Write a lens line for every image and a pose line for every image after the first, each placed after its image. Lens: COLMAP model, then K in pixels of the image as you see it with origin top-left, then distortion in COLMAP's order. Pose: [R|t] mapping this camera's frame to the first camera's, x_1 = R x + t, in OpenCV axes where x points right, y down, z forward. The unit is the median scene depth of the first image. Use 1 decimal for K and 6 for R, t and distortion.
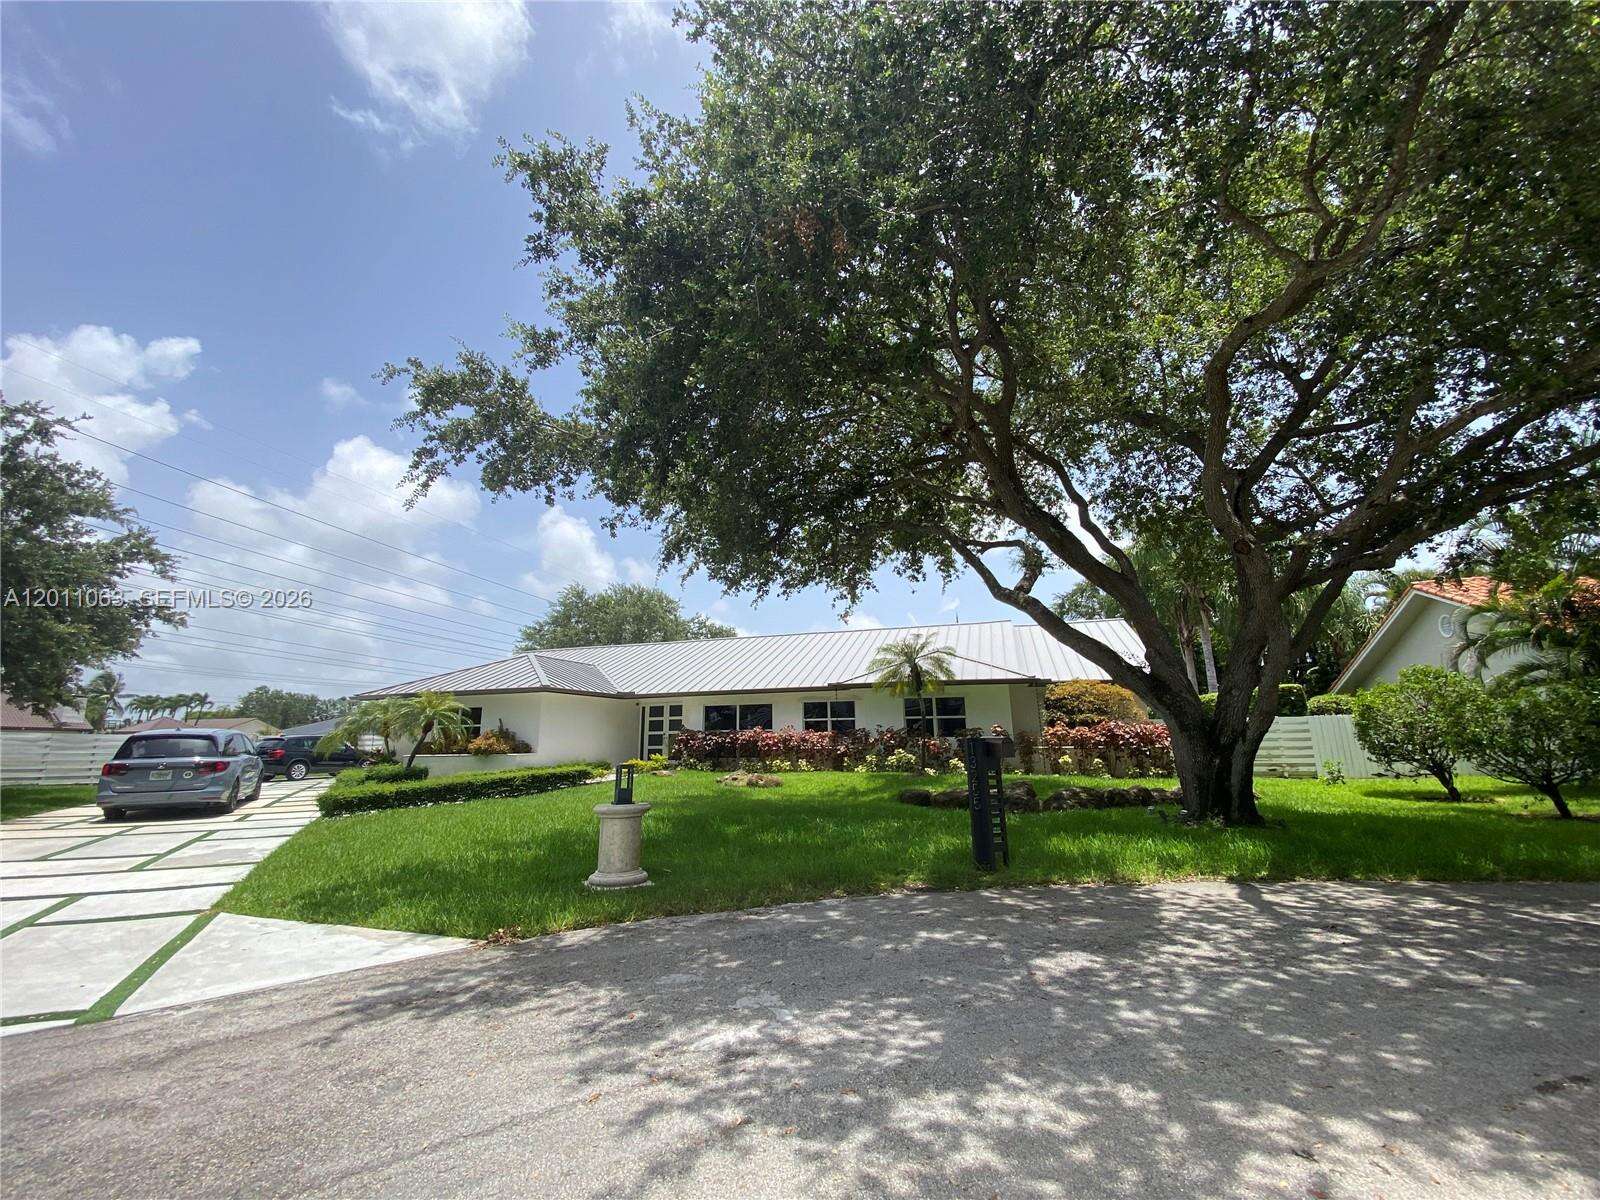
lens RADIAL K [[651.4, 0, 783.8], [0, 651.4, 598.7], [0, 0, 1]] dist [0.035730, -0.027524]
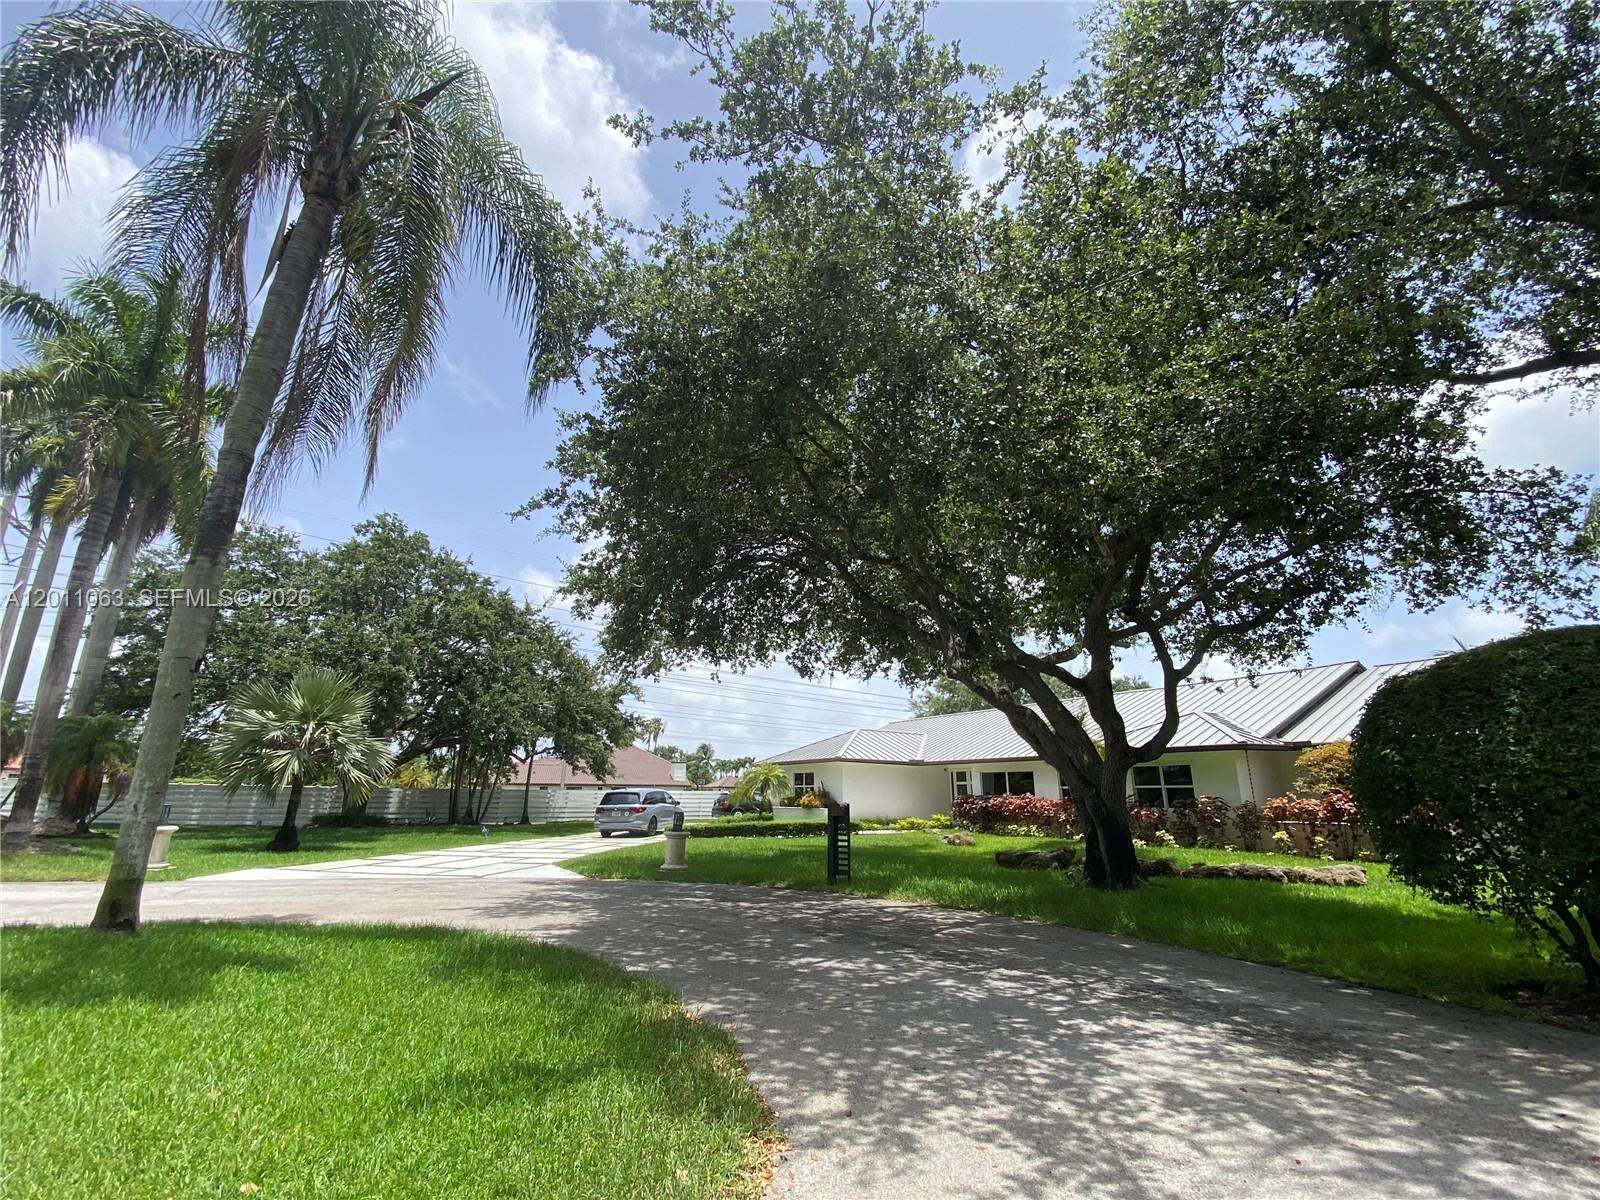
lens RADIAL K [[713.8, 0, 782.6], [0, 713.8, 596.8], [0, 0, 1]] dist [0.056264, -0.037304]
pose [[0.743676, -0.161502, -0.648740, 0.636757], [0.120278, 0.986870, -0.107799, -0.054124], [0.657632, 0.002139, 0.753336, -0.199001]]
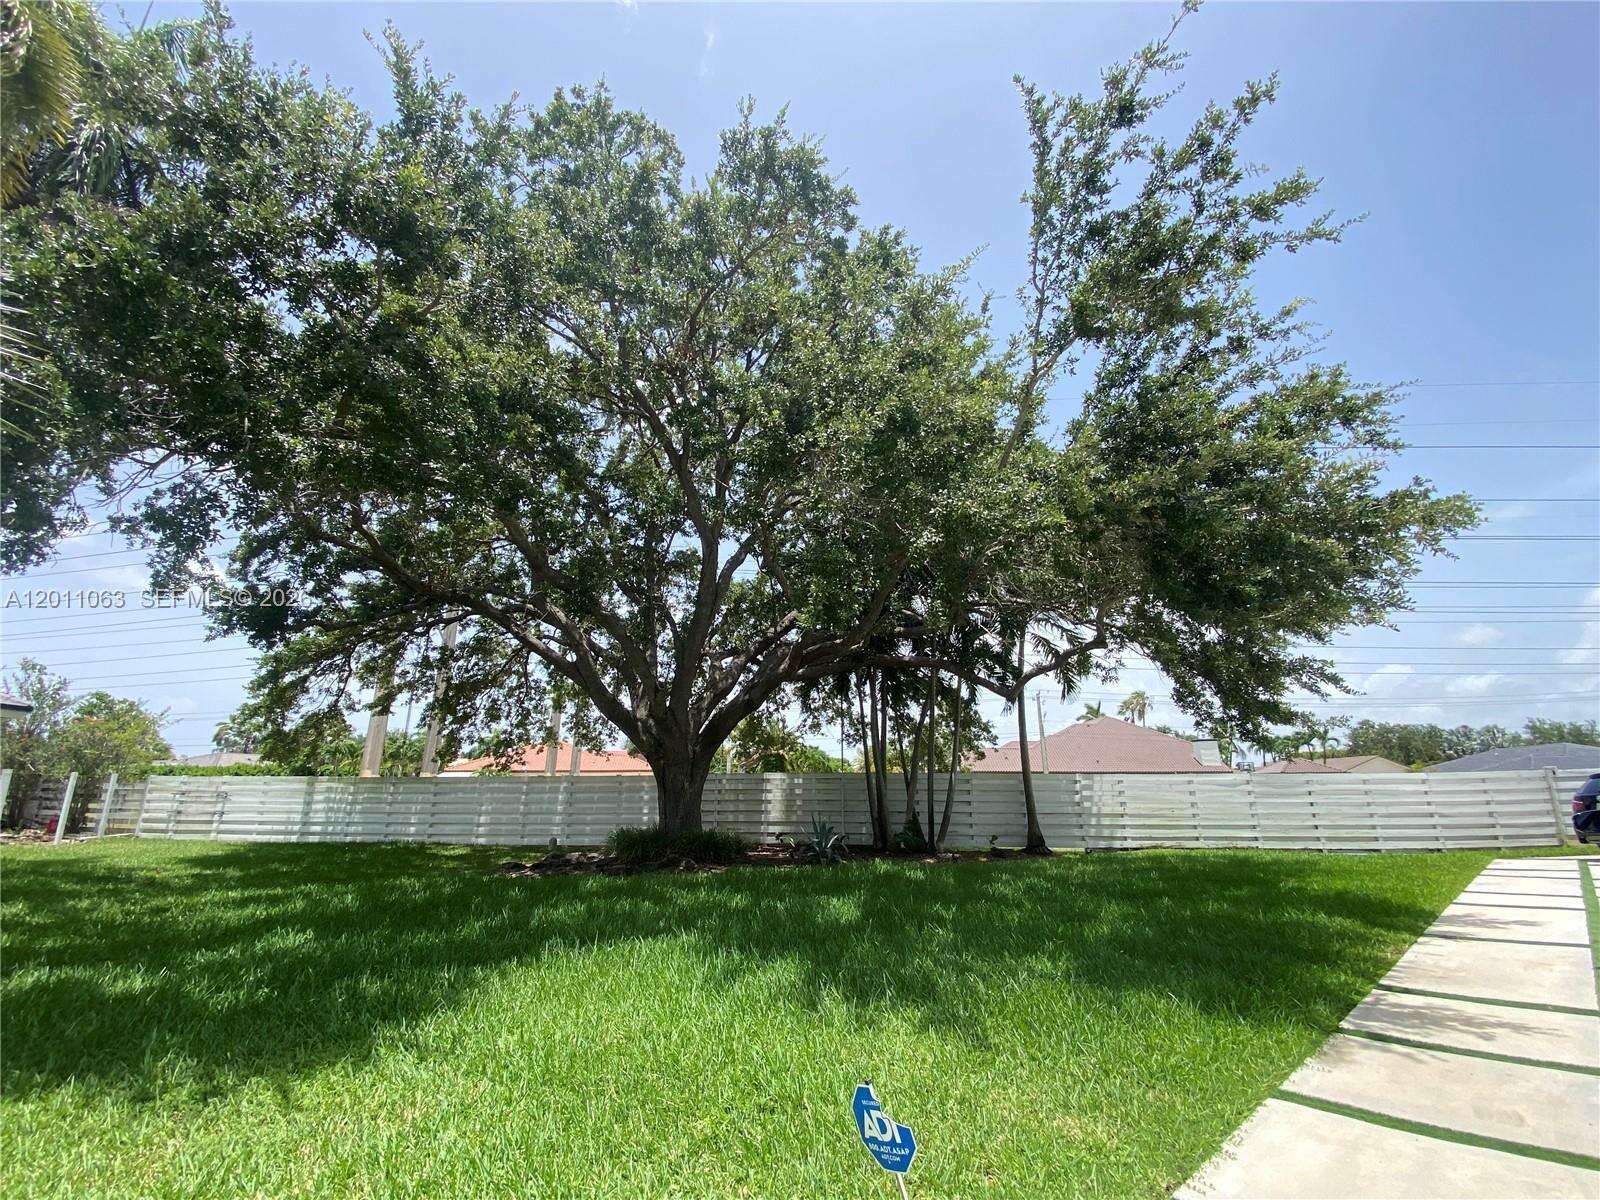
lens RADIAL K [[668.2, 0, 800.0], [0, 668.2, 600.0], [0, 0, 1]] dist [0.023033, -0.024154]
pose [[0.225890, -0.250087, -0.941504, -0.592255], [0.200039, 0.957797, -0.206421, 0.093423], [0.953393, -0.141709, 0.266384, 0.432918]]
